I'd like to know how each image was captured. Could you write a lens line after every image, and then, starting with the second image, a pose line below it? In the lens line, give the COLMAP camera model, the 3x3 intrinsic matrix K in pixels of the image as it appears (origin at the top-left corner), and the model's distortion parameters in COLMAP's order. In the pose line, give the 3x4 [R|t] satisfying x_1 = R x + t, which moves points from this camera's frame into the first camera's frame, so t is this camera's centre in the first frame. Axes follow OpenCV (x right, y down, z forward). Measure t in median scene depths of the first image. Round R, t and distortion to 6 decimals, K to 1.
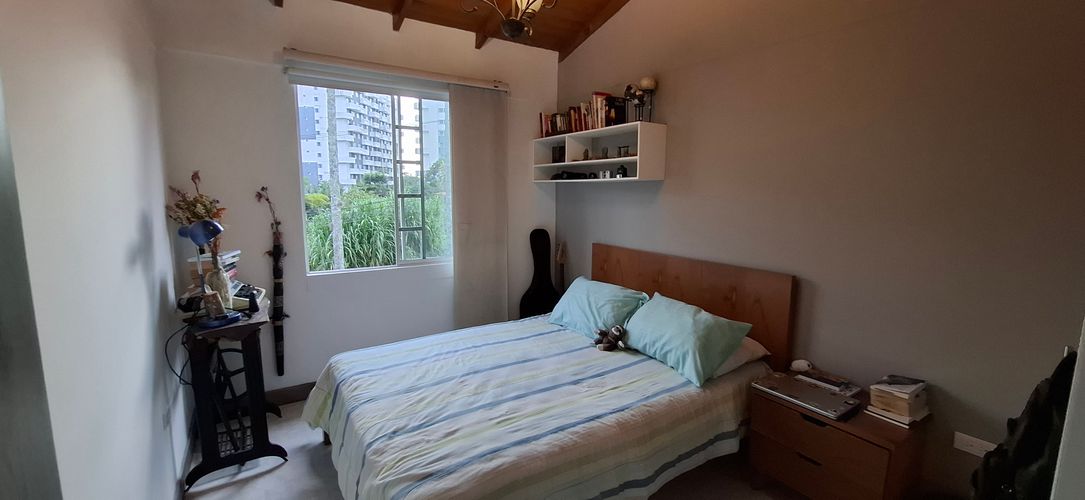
lens RADIAL K [[434.5, 0, 542.5], [0, 434.5, 250.0], [0, 0, 1]] dist [-0.021366, 0.000049]
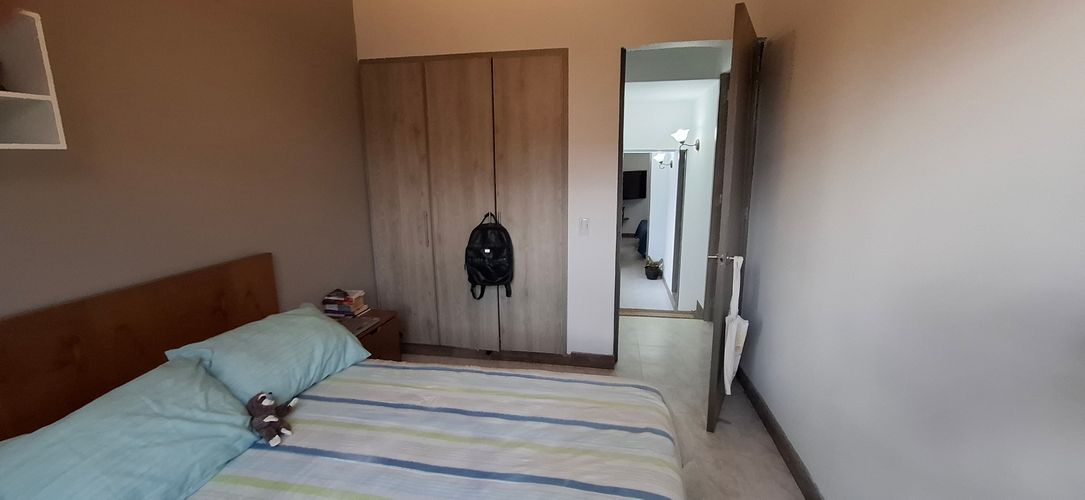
lens RADIAL K [[434.5, 0, 542.5], [0, 434.5, 250.0], [0, 0, 1]] dist [-0.021366, 0.000049]
pose [[-0.740949, -0.126037, 0.659628, -0.617935], [0.091462, 0.954140, 0.285048, -0.191652], [-0.665304, 0.271537, -0.695441, 1.409048]]
